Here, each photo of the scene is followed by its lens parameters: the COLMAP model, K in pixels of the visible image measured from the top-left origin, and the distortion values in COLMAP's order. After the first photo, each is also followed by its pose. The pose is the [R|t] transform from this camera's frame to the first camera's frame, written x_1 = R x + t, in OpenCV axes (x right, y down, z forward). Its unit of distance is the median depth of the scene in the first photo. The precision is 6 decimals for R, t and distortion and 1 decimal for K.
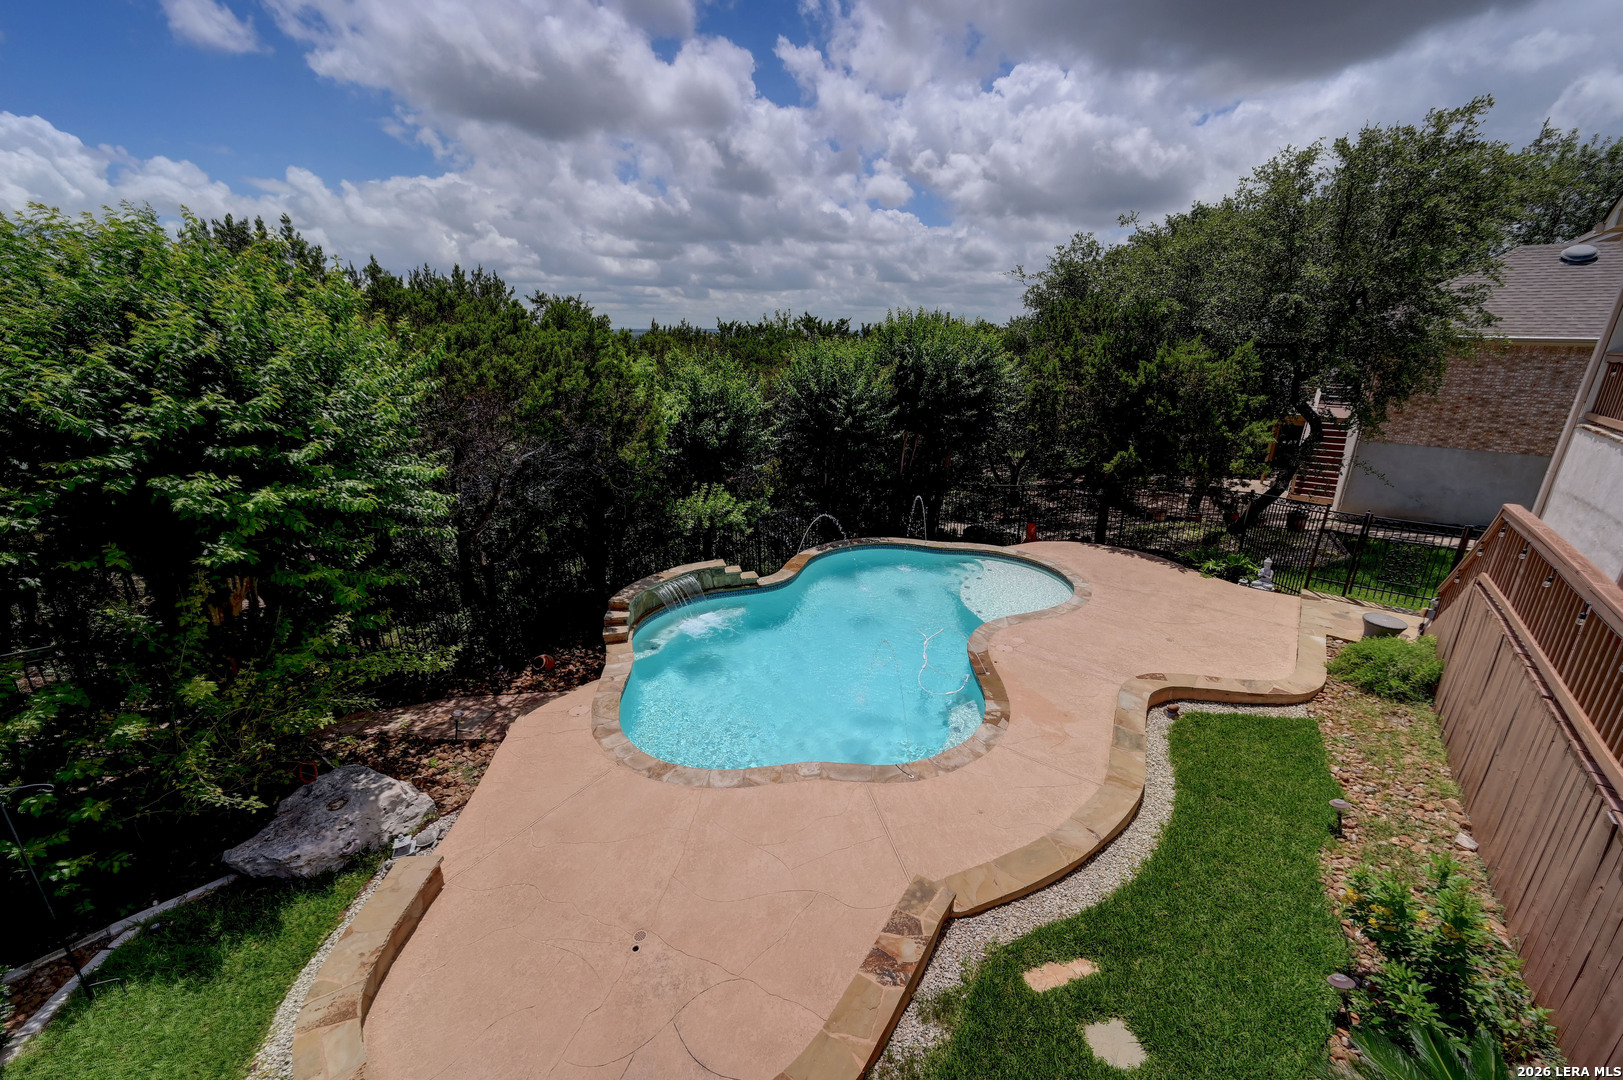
lens RADIAL K [[643.2, 0, 820.4], [0, 643.2, 546.7], [0, 0, 1]] dist [0.001457, 0.000062]
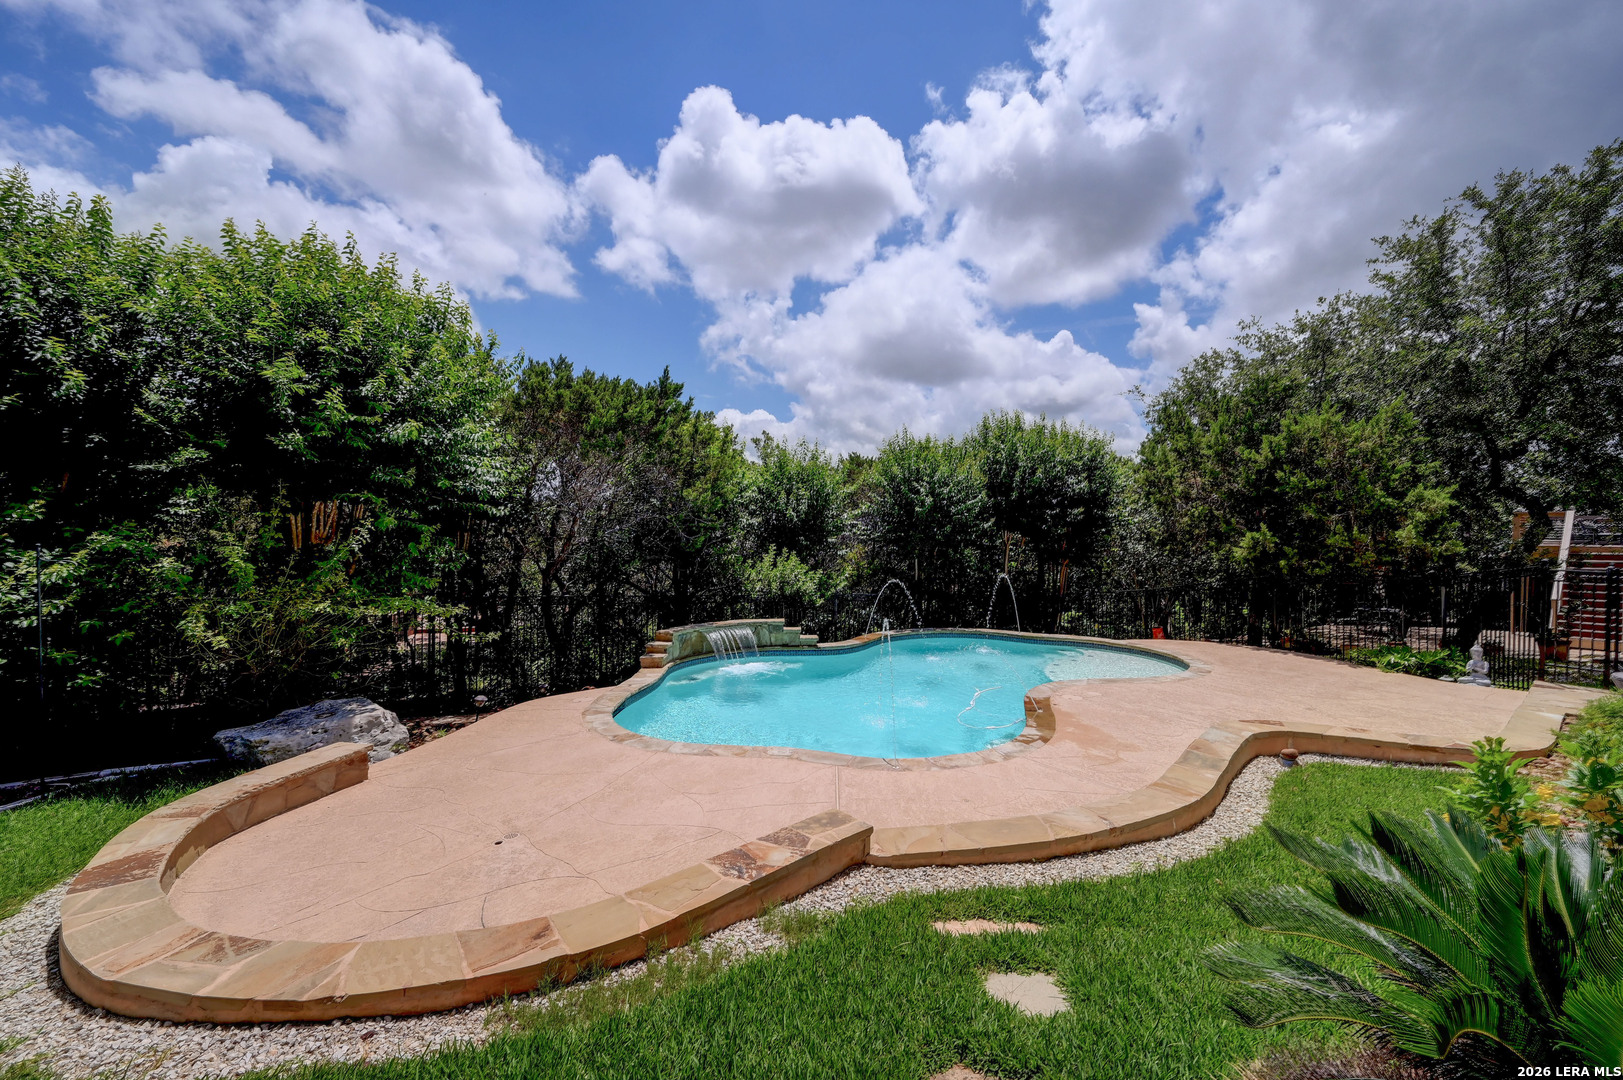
lens RADIAL K [[643.2, 0, 814.1], [0, 643.2, 543.4], [0, 0, 1]] dist [0.001457, 0.000062]
pose [[0.965586, 0.000710, -0.260085, 0.139741], [-0.079137, 0.953383, -0.291201, 0.182259], [0.247753, 0.301762, 0.920629, 0.073191]]
